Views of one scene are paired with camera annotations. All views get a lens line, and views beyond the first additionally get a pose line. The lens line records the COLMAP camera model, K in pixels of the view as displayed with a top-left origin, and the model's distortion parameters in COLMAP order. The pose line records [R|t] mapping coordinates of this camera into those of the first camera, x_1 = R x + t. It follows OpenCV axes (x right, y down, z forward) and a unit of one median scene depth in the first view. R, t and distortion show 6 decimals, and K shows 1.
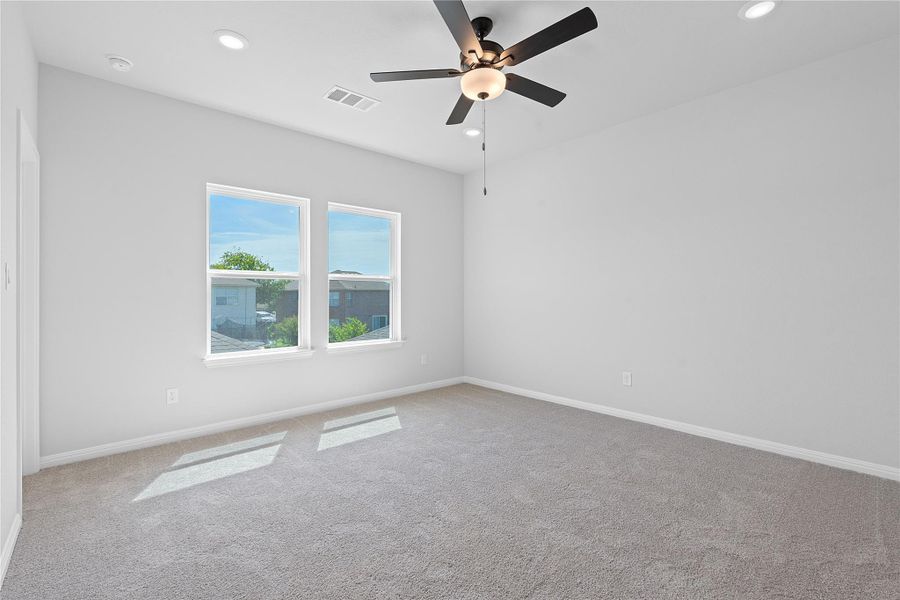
lens RADIAL K [[399.3, 0, 447.5], [0, 399.3, 304.0], [0, 0, 1]] dist [-0.006392, -0.000012]
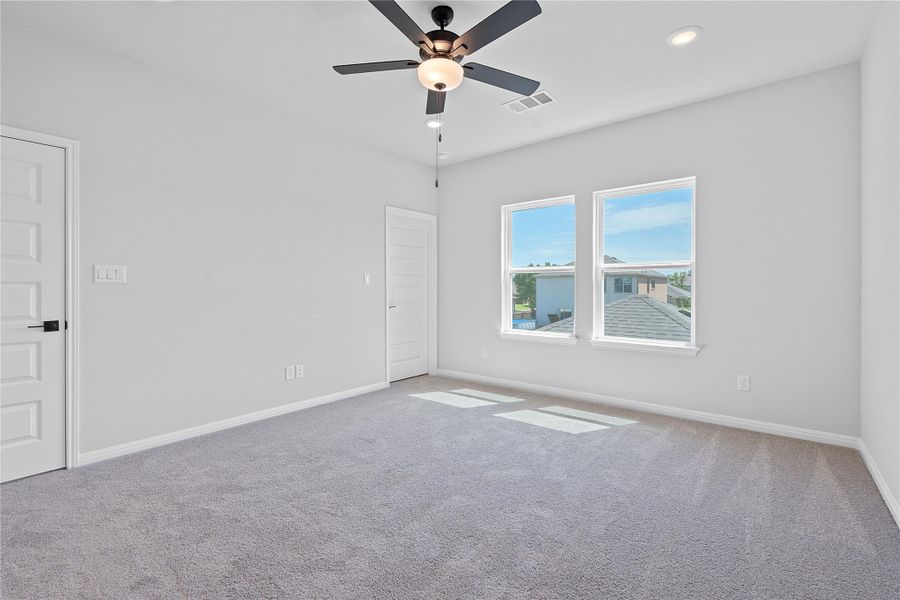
lens RADIAL K [[399.3, 0, 447.5], [0, 399.3, 304.0], [0, 0, 1]] dist [-0.006392, -0.000012]
pose [[0.137358, 0.050005, -0.989258, 0.694836], [-0.002643, 0.998740, 0.050117, -0.031454], [0.990518, -0.004269, 0.137318, 0.550347]]
